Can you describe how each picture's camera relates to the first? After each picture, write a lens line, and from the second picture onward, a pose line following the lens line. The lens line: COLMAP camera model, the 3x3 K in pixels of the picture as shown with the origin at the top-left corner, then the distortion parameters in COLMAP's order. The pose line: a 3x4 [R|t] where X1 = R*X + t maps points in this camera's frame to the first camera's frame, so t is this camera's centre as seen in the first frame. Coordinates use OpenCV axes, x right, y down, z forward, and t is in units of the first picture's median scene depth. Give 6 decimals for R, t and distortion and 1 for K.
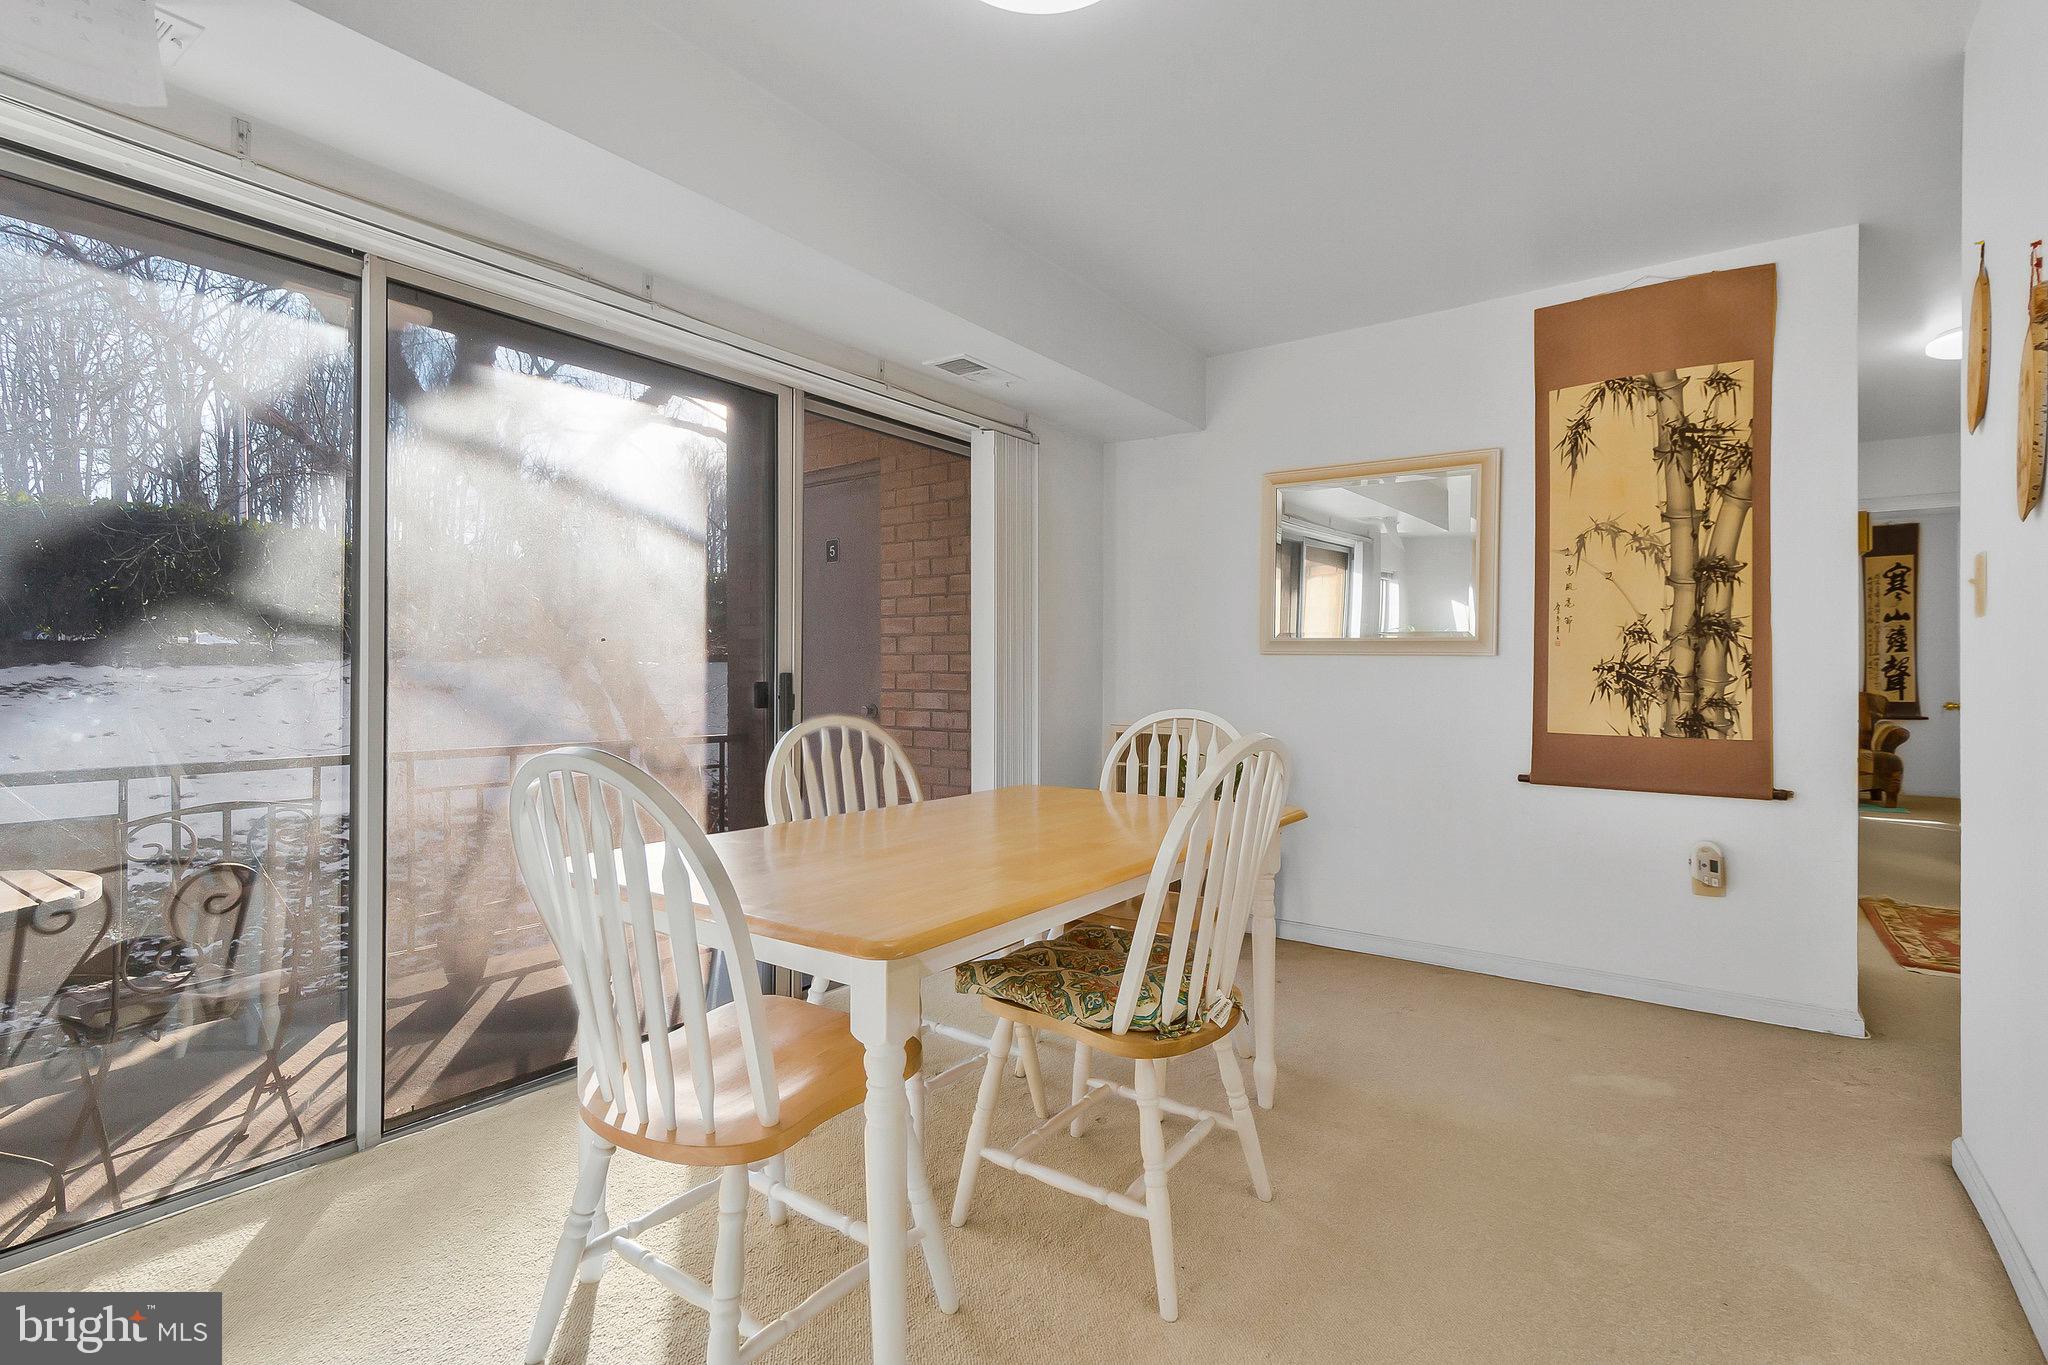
lens RADIAL K [[955.3, 0, 1026.8], [0, 955.3, 685.5], [0, 0, 1]] dist [0.008390, -0.000260]
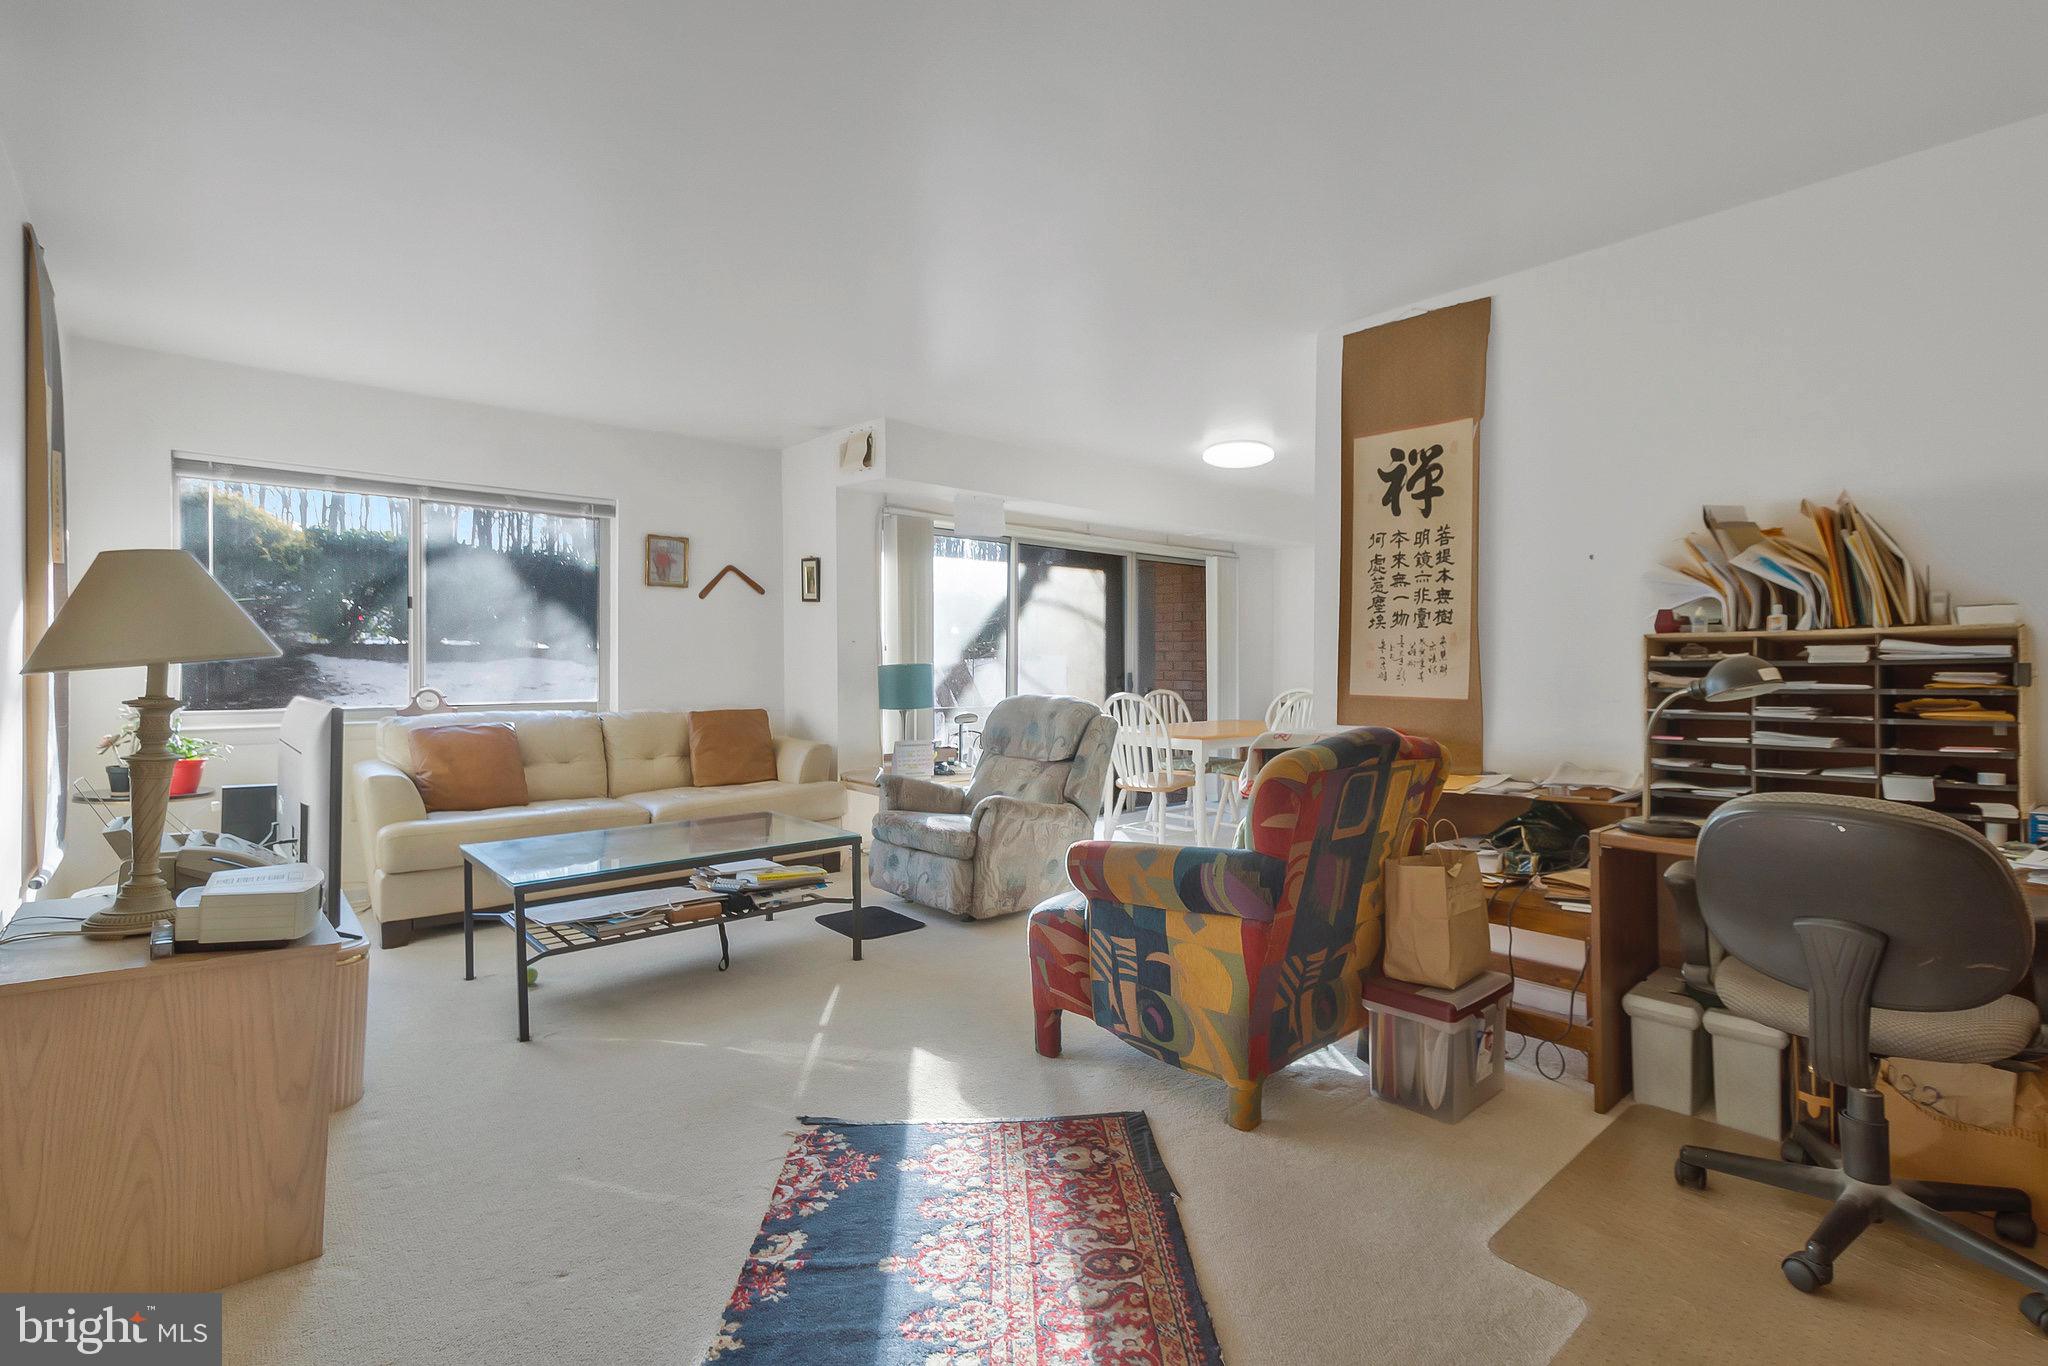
lens RADIAL K [[955.3, 0, 1027.1], [0, 955.3, 677.6], [0, 0, 1]] dist [0.008390, -0.000260]
pose [[0.976660, 0.005219, -0.214727, 0.012326], [-0.004077, 0.999975, 0.005760, -0.014040], [0.214752, -0.004750, 0.976657, -1.411881]]
